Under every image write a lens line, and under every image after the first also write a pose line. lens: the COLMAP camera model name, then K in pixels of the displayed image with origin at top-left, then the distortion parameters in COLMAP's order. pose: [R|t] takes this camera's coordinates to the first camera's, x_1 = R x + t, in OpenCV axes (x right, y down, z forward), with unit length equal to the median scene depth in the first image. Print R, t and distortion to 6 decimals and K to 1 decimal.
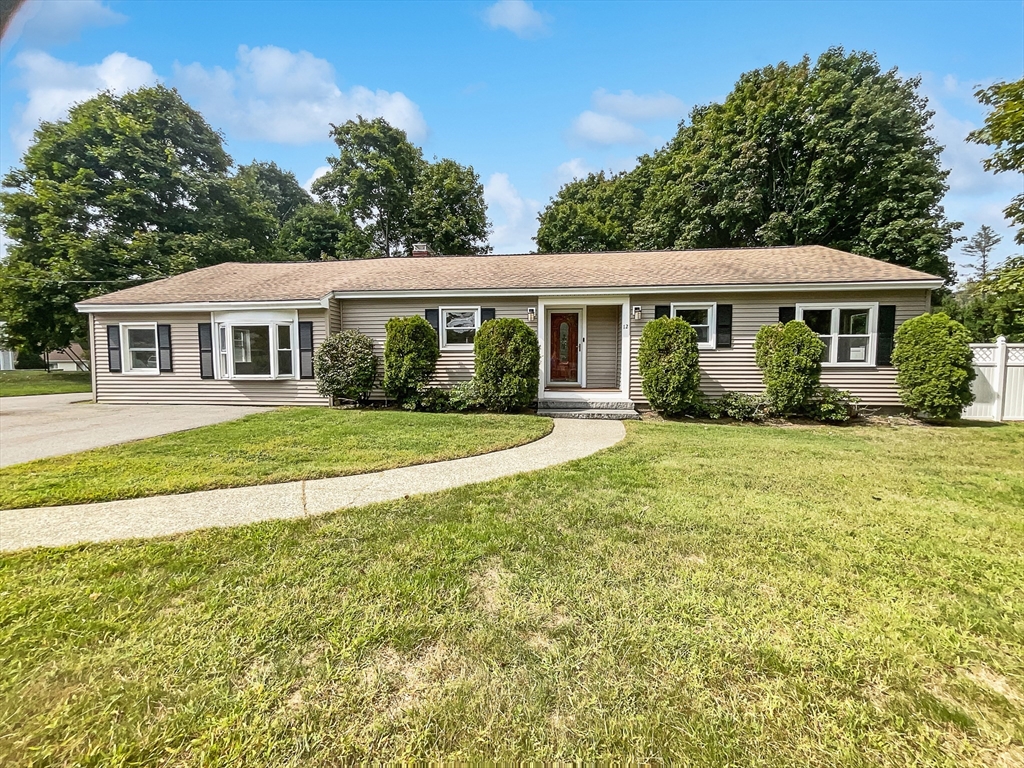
lens RADIAL K [[411.5, 0, 568.1], [0, 411.5, 402.5], [0, 0, 1]] dist [0.002142, 0.000169]
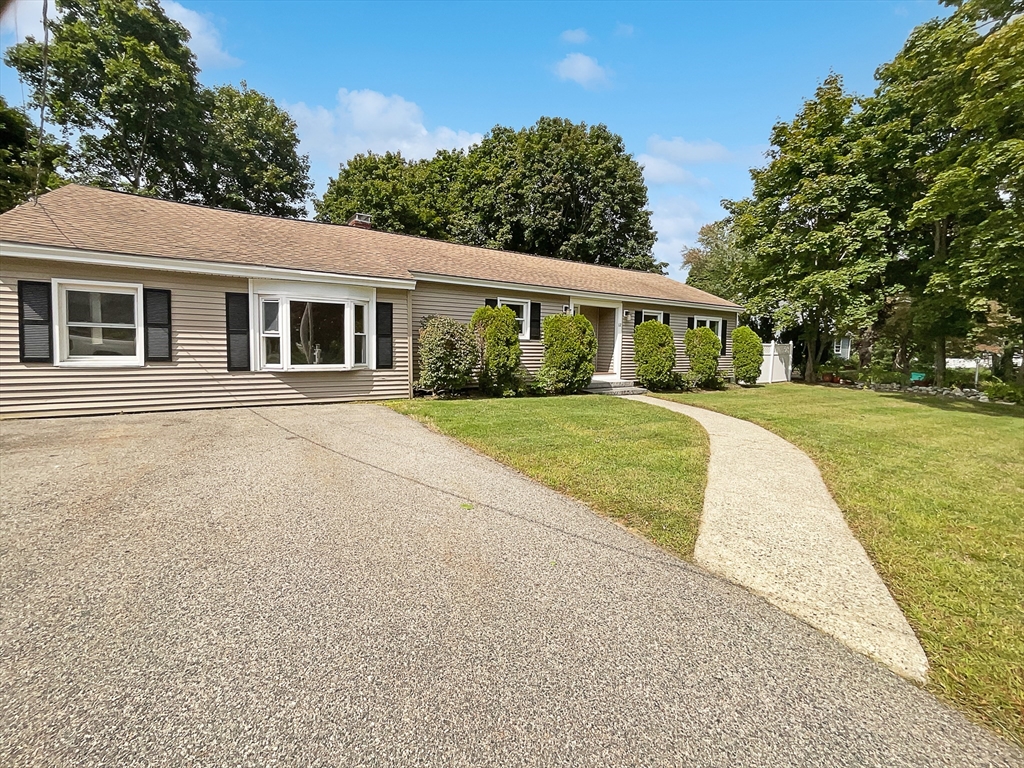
lens RADIAL K [[443.8, 0, 512.3], [0, 443.8, 381.6], [0, 0, 1]] dist [-0.001018, -0.000653]
pose [[0.780128, -0.034771, 0.624652, -0.975465], [0.049971, 0.998727, -0.006815, -0.009970], [-0.623621, 0.036531, 0.780873, 0.106377]]
